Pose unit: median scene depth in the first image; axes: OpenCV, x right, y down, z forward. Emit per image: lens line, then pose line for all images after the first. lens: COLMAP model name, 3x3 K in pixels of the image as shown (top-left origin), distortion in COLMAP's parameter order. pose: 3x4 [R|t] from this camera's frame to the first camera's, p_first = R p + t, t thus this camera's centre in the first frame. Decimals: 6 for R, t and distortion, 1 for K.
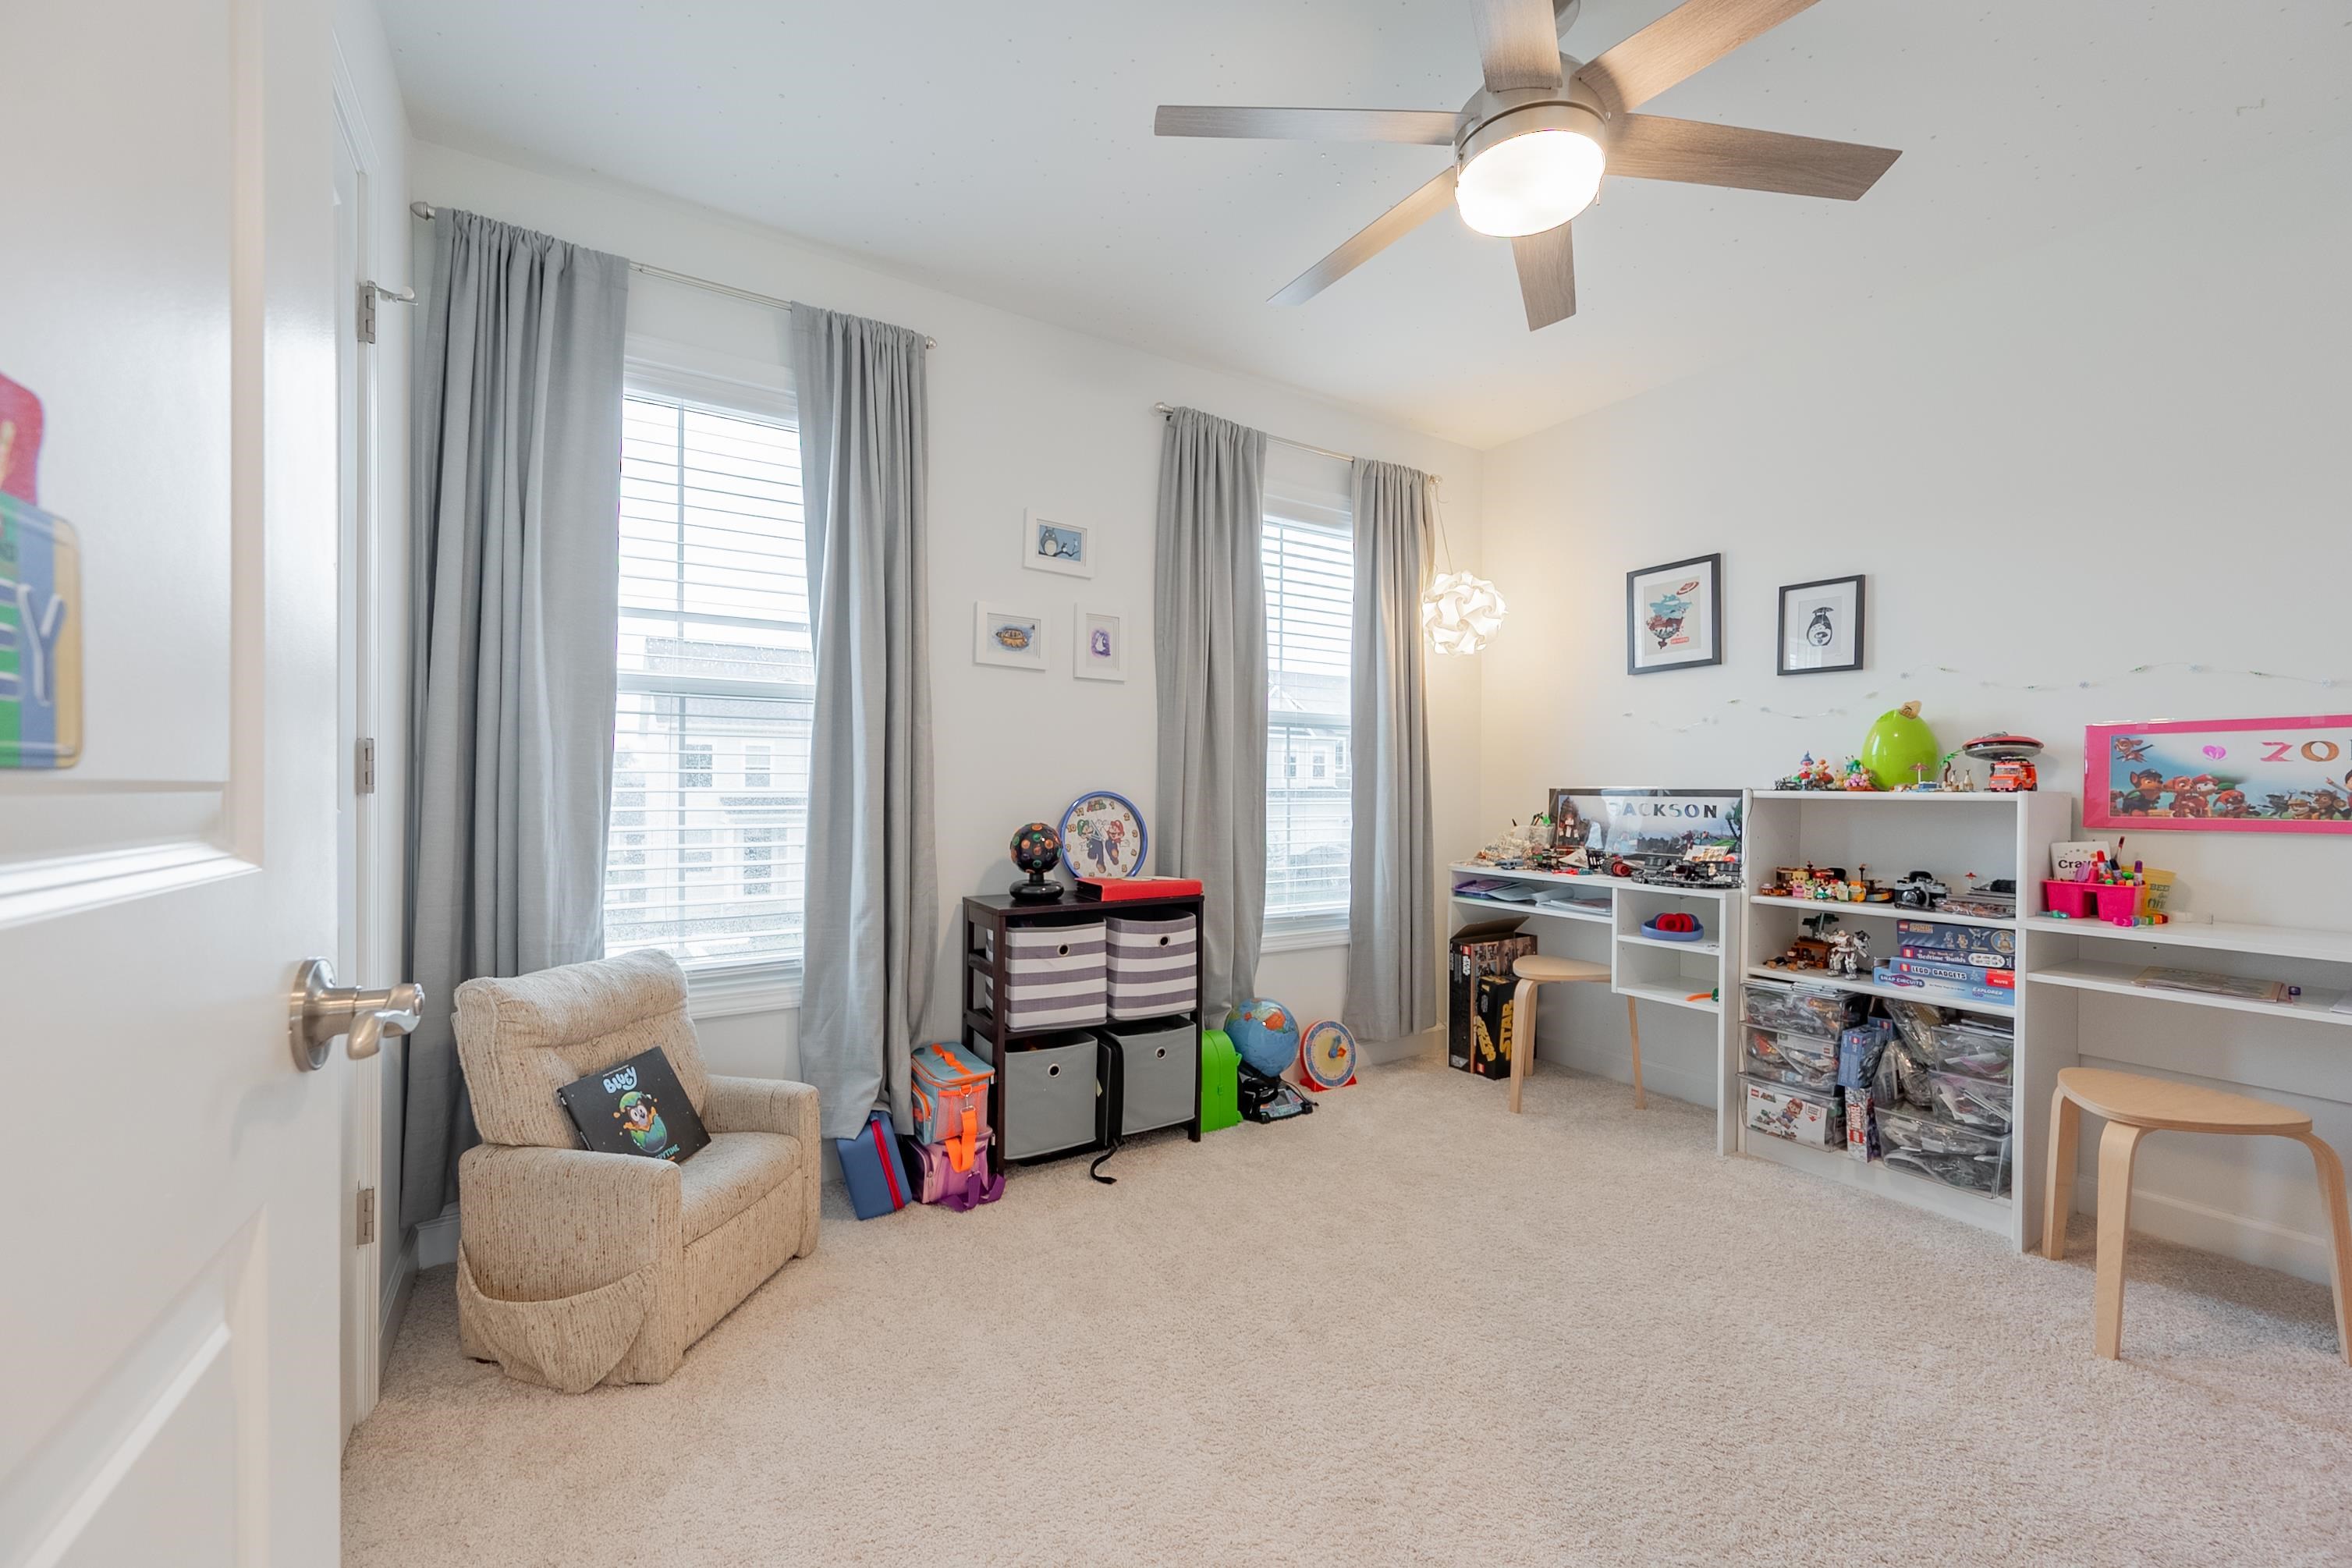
lens RADIAL K [[943.2, 0, 1194.8], [0, 943.2, 791.1], [0, 0, 1]] dist [0.000366, 0.001082]
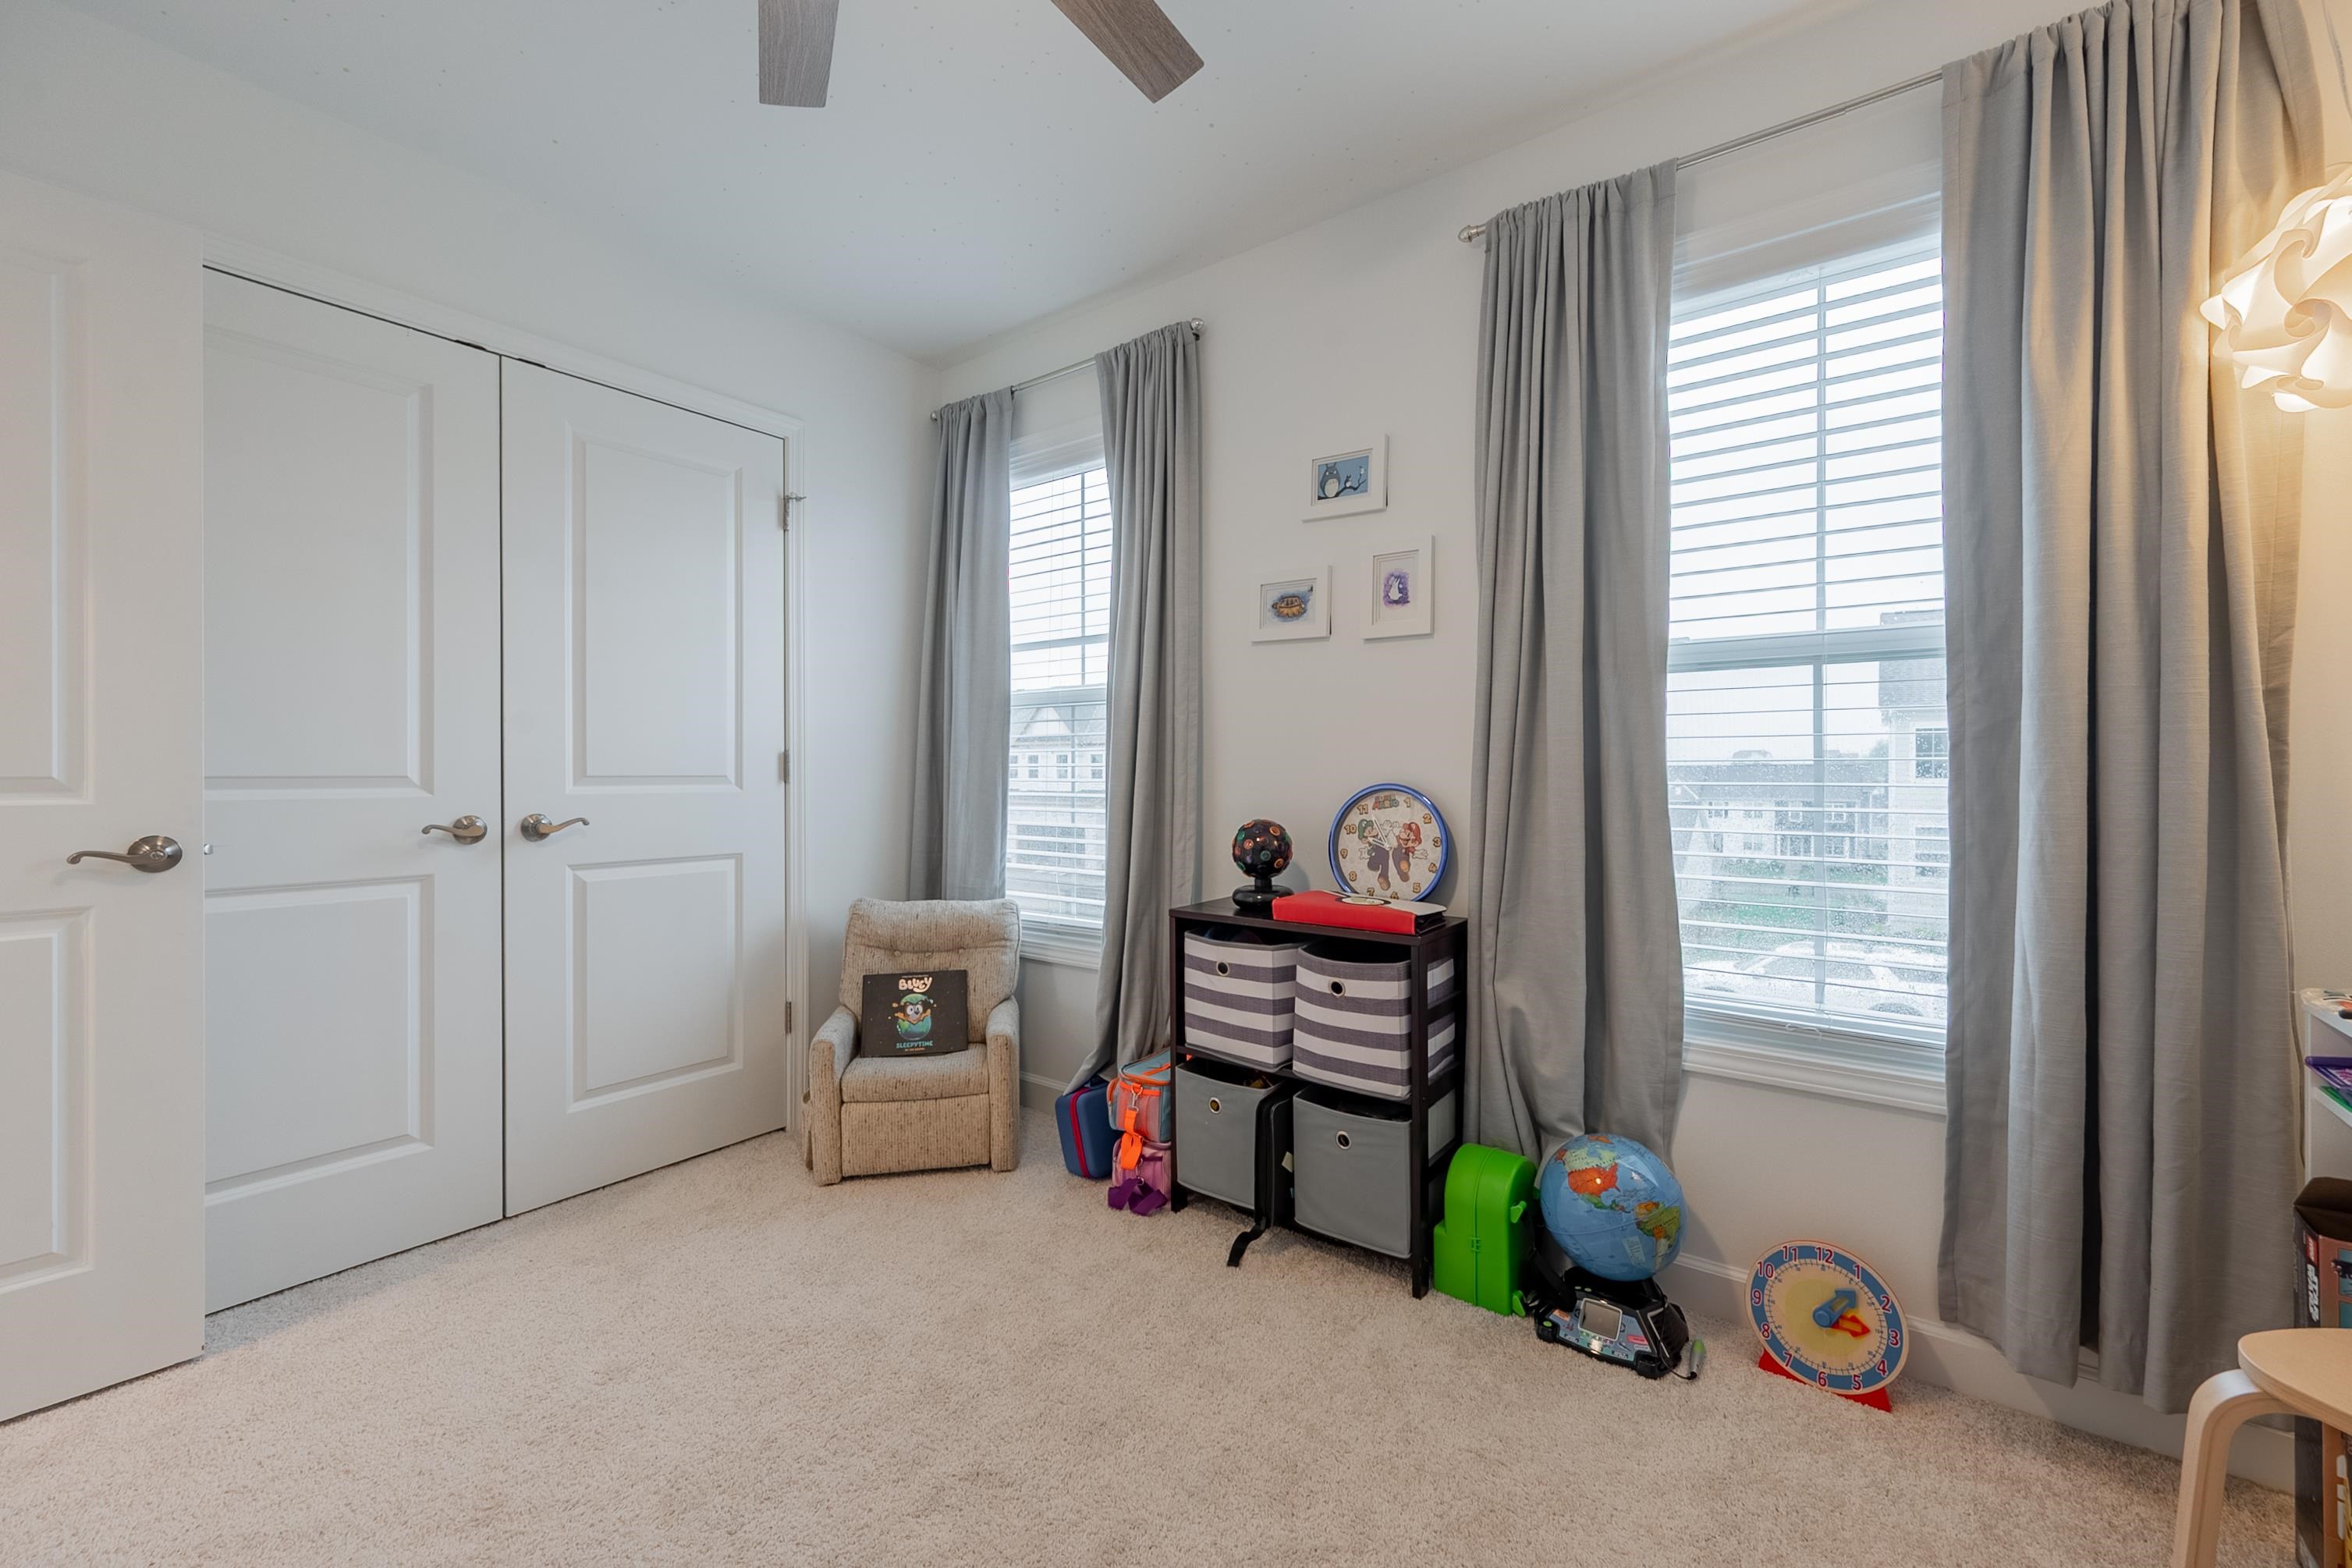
lens RADIAL K [[943.2, 0, 1139.2], [0, 943.2, 771.1], [0, 0, 1]] dist [0.000366, 0.001082]
pose [[0.329970, -0.003898, -0.943983, 0.566773], [-0.001405, 0.999988, -0.004620, -0.006003], [0.943990, 0.002851, 0.329960, 0.566325]]
